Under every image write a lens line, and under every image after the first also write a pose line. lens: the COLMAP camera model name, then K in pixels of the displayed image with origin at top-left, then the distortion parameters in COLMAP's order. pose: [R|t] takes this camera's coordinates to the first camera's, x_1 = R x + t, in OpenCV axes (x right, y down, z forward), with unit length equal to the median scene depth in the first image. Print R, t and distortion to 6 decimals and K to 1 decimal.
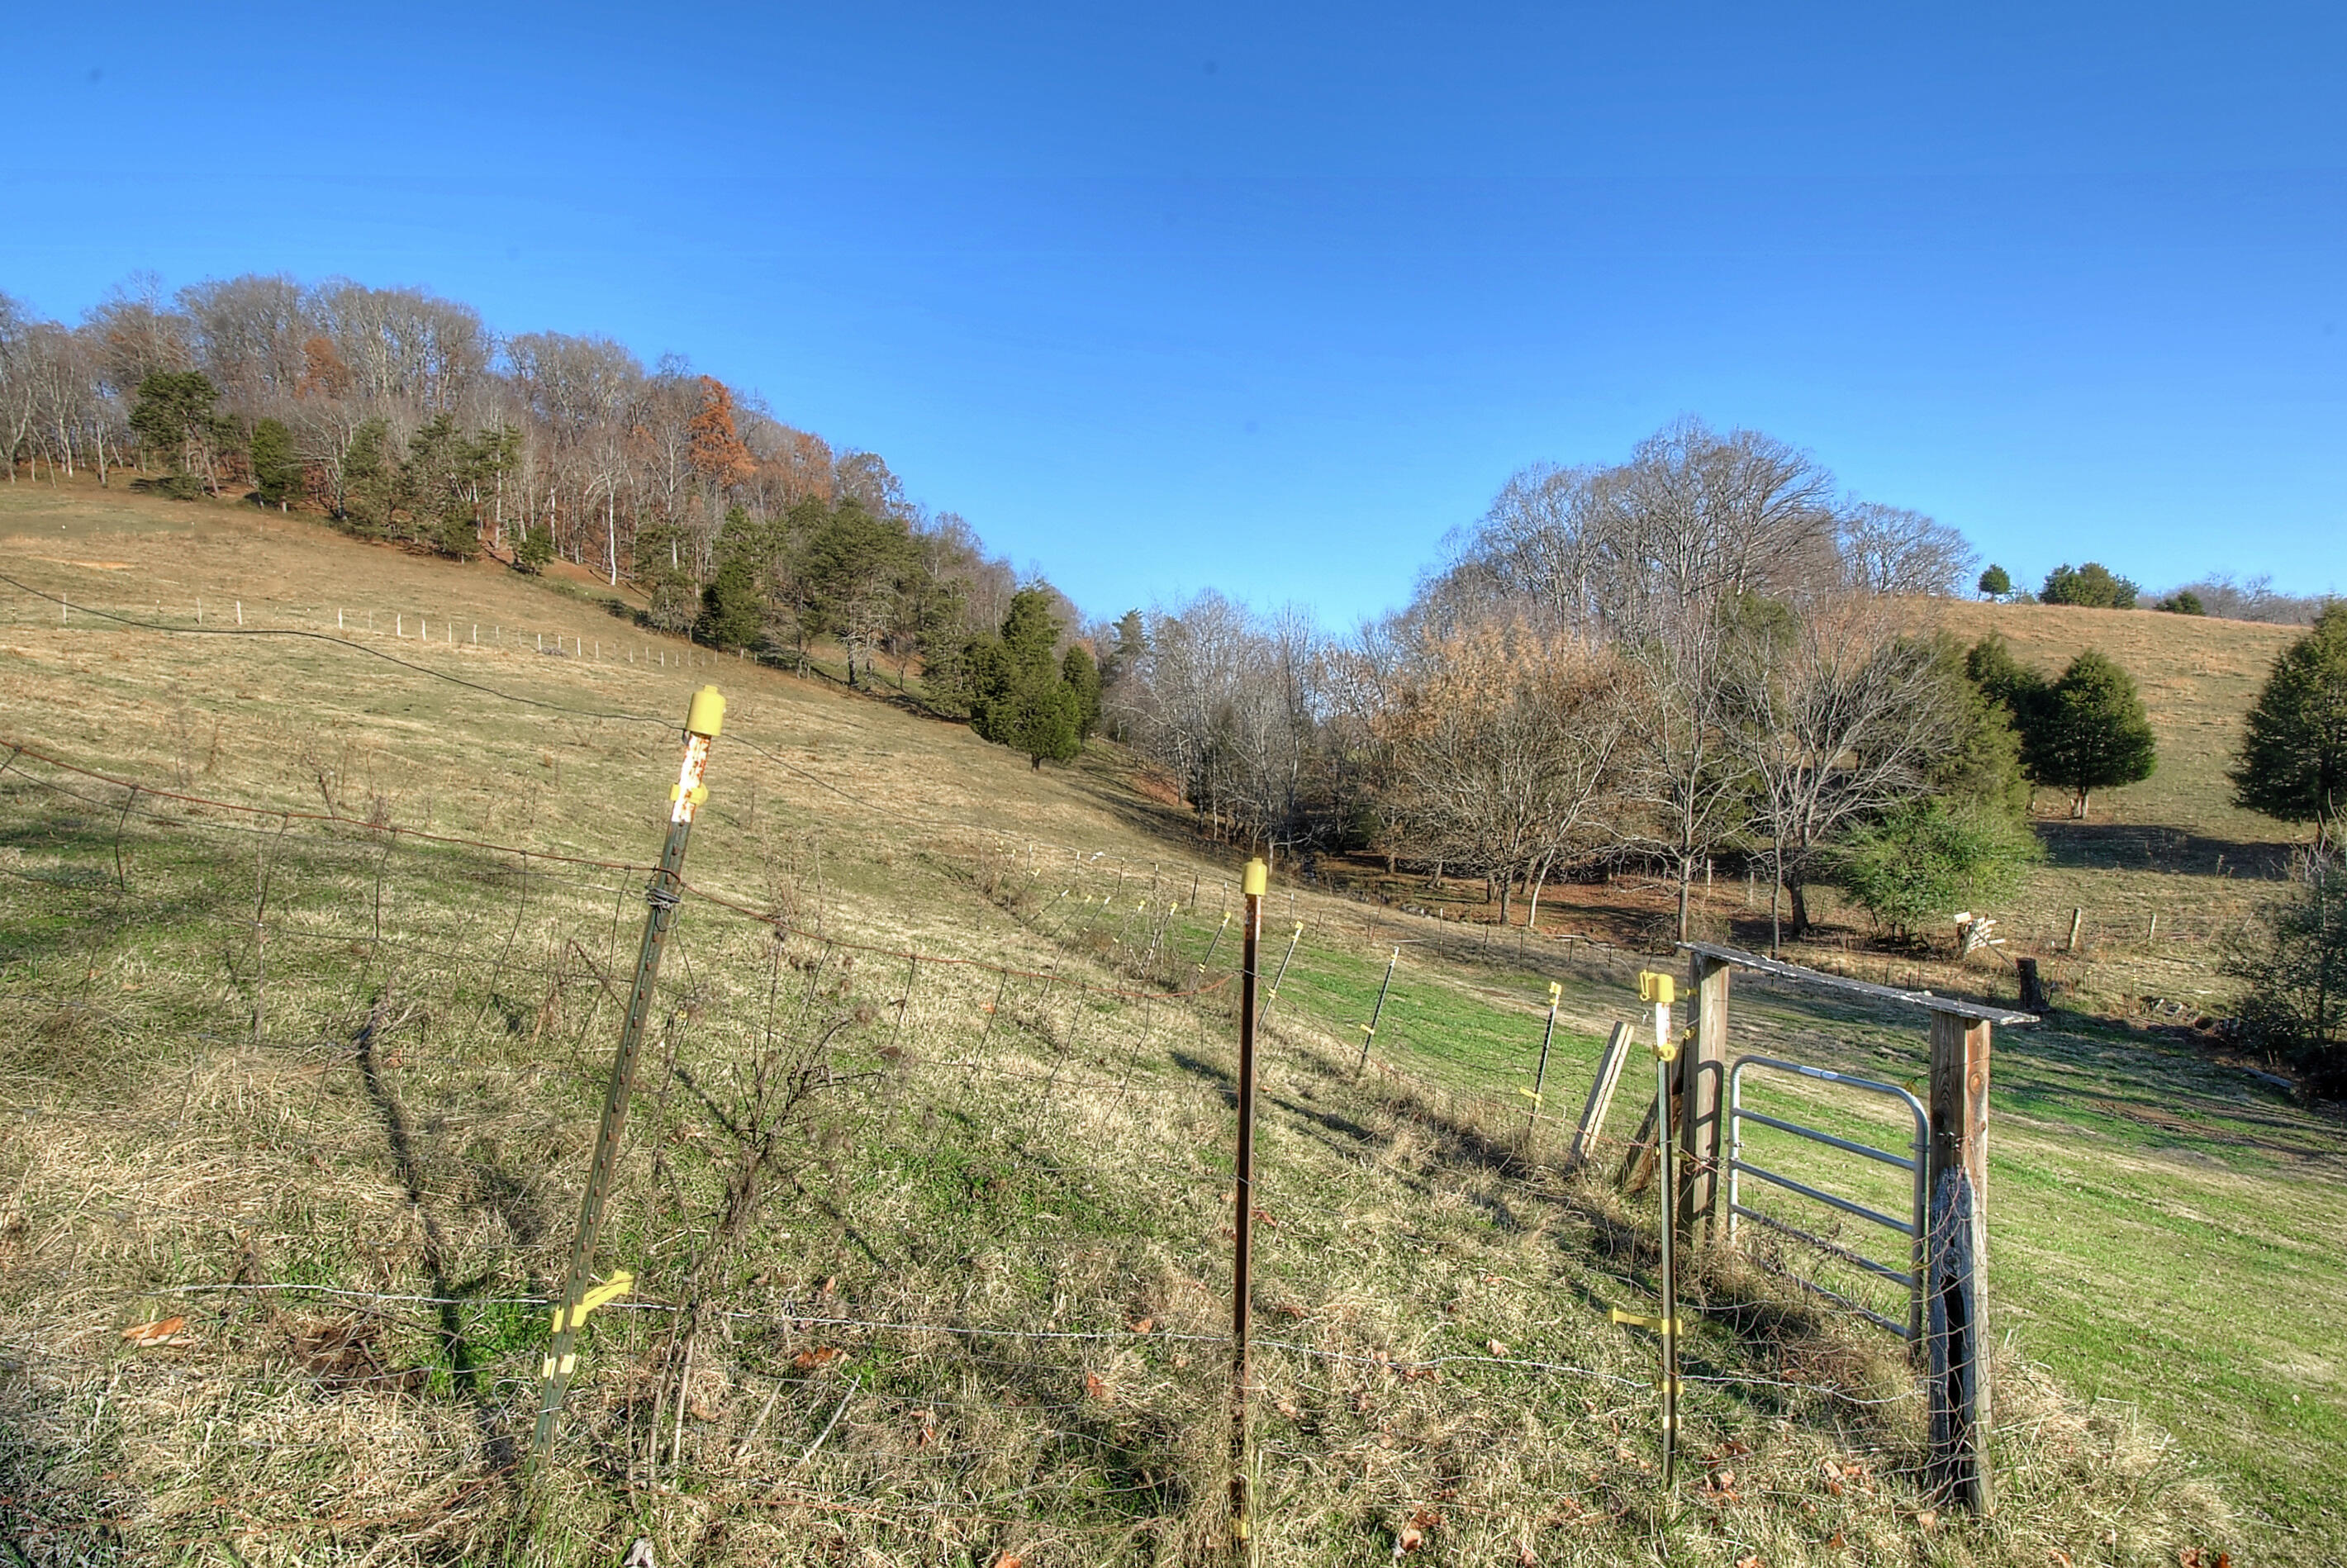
lens RADIAL K [[1079.9, 0, 1162.0], [0, 1079.9, 861.1], [0, 0, 1]] dist [-0.010140, -0.001694]
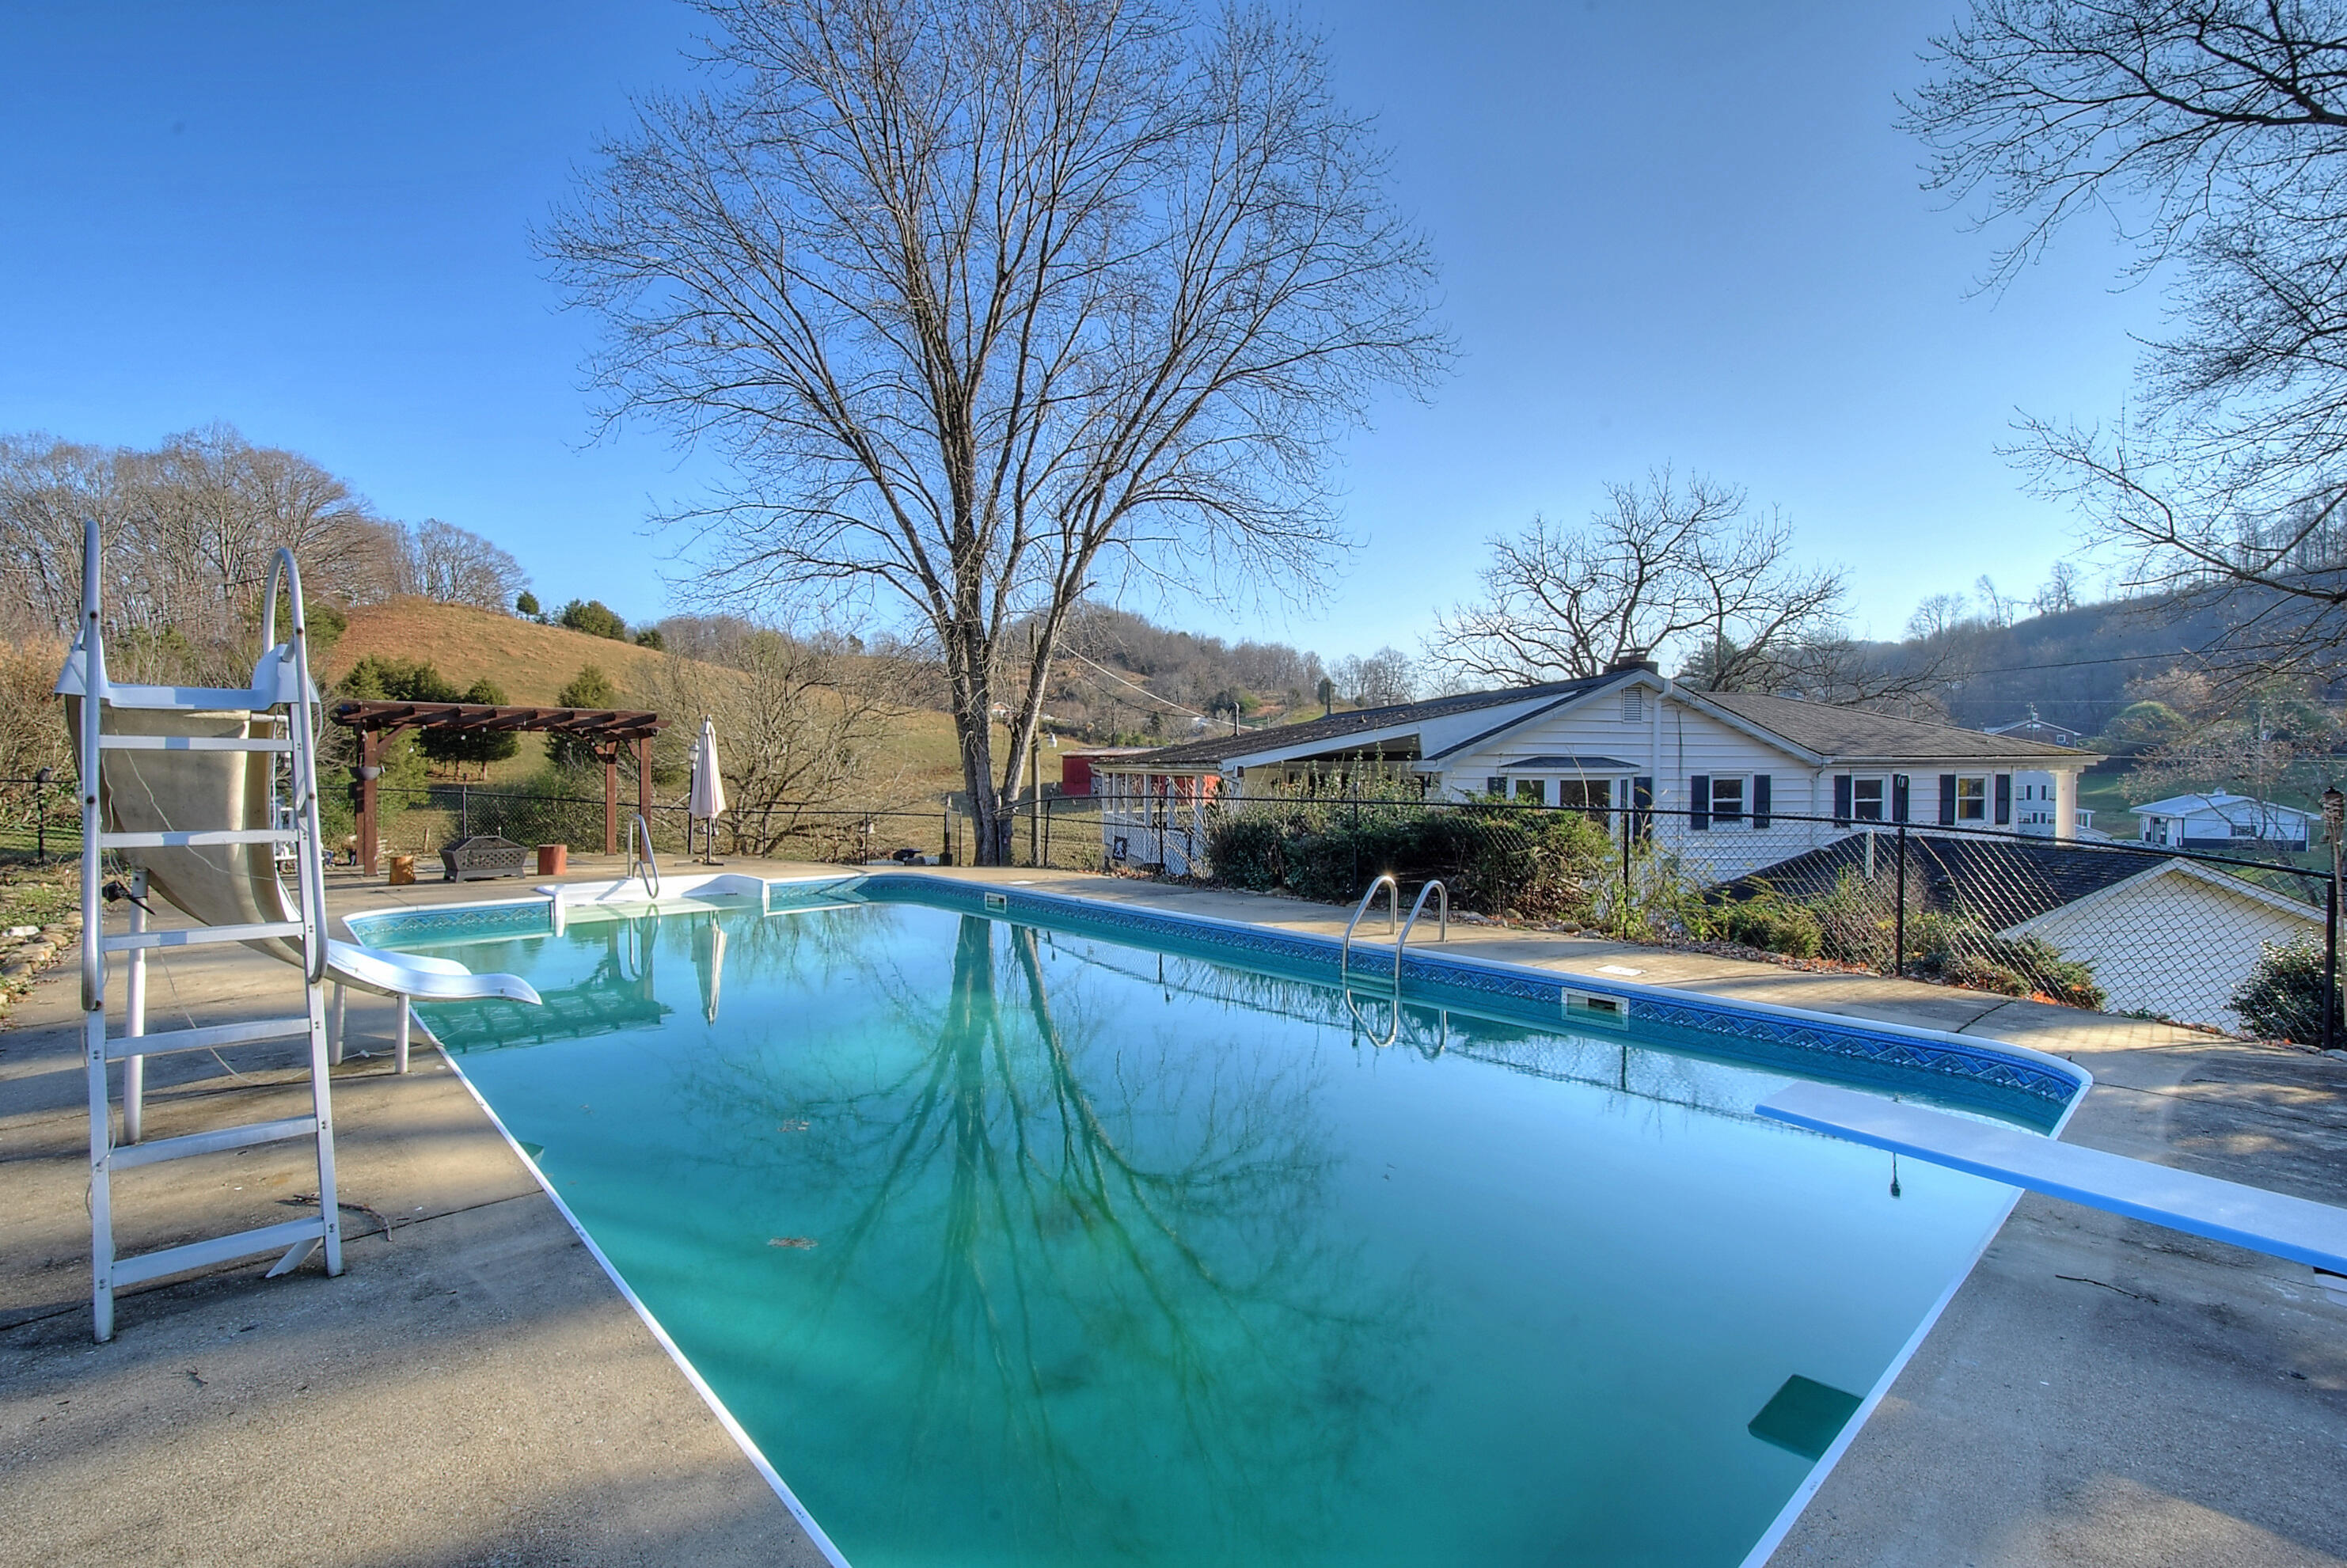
lens RADIAL K [[1028.8, 0, 1164.0], [0, 1028.8, 774.3], [0, 0, 1]] dist [0.000697, -0.005299]
pose [[0.415663, -0.011914, 0.909441, -0.063969], [0.060178, 0.998083, -0.014429, 0.016825], [-0.907526, 0.060726, 0.415583, -0.271124]]
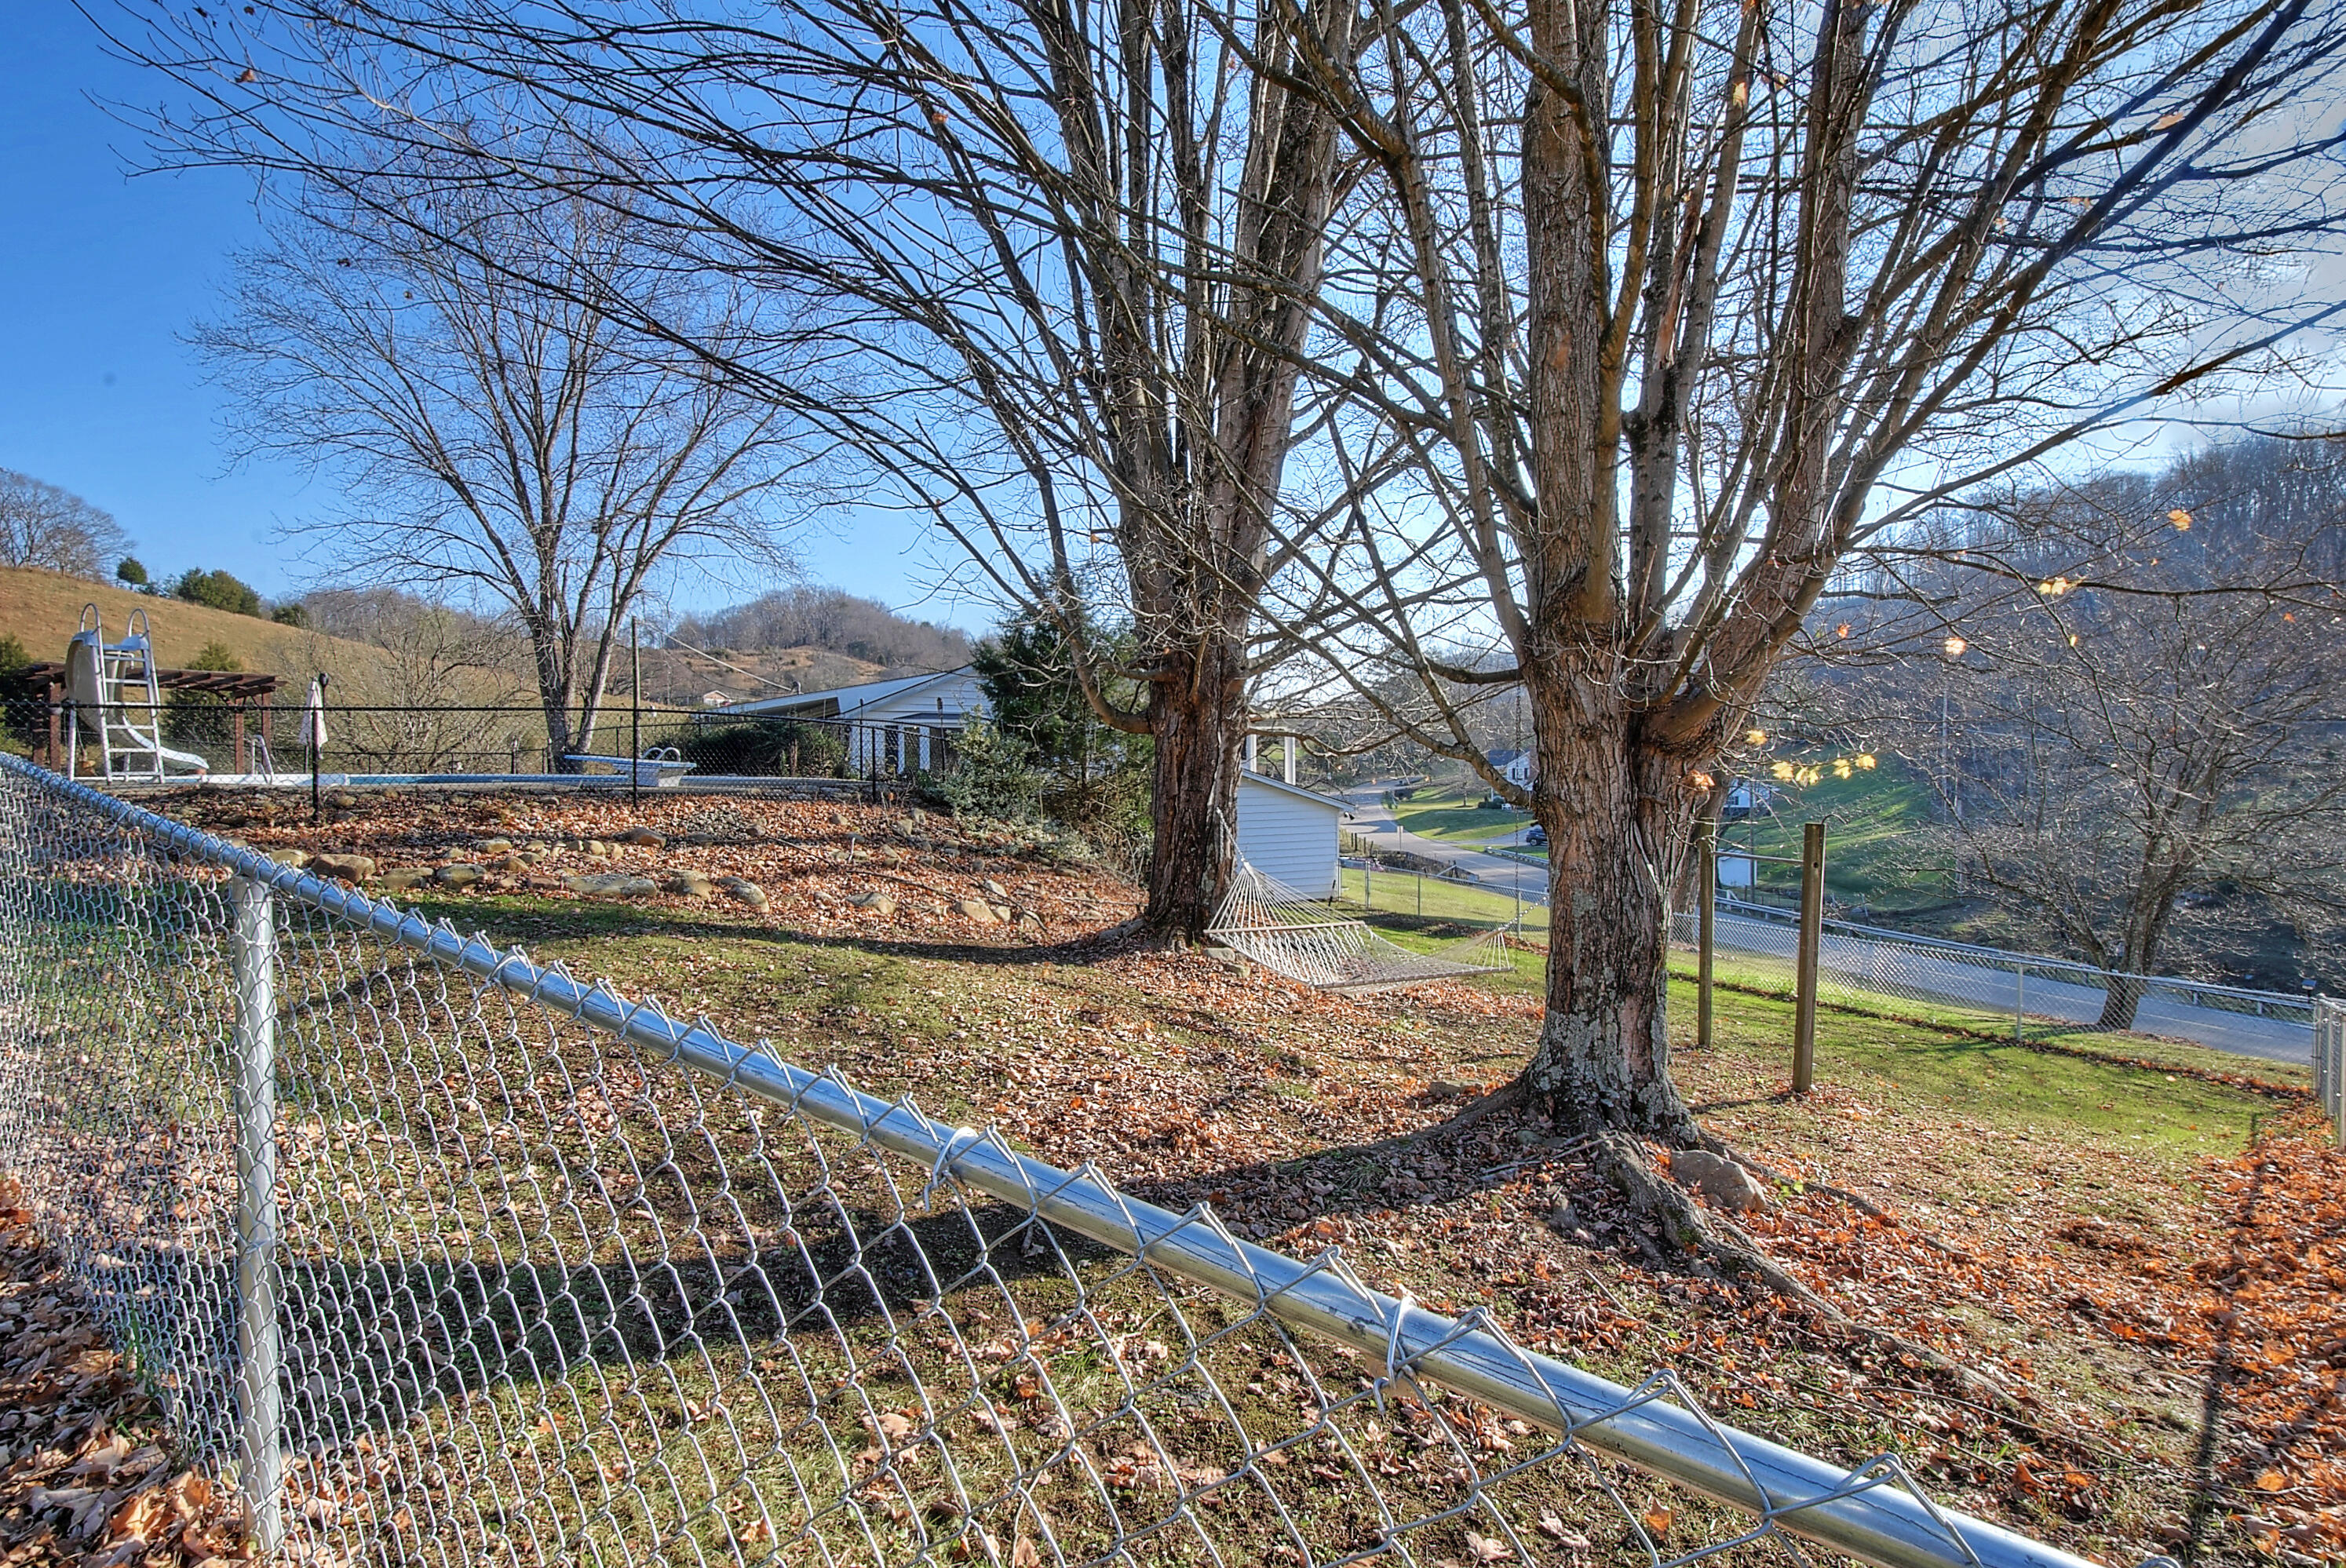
lens RADIAL K [[1090.3, 0, 1163.0], [0, 1090.3, 766.6], [0, 0, 1]] dist [-0.003757, -0.001450]
pose [[0.216983, -0.007232, 0.976149, -0.145513], [0.066324, 0.997771, -0.007350, 0.035292], [-0.973920, 0.066337, 0.216979, -0.378104]]
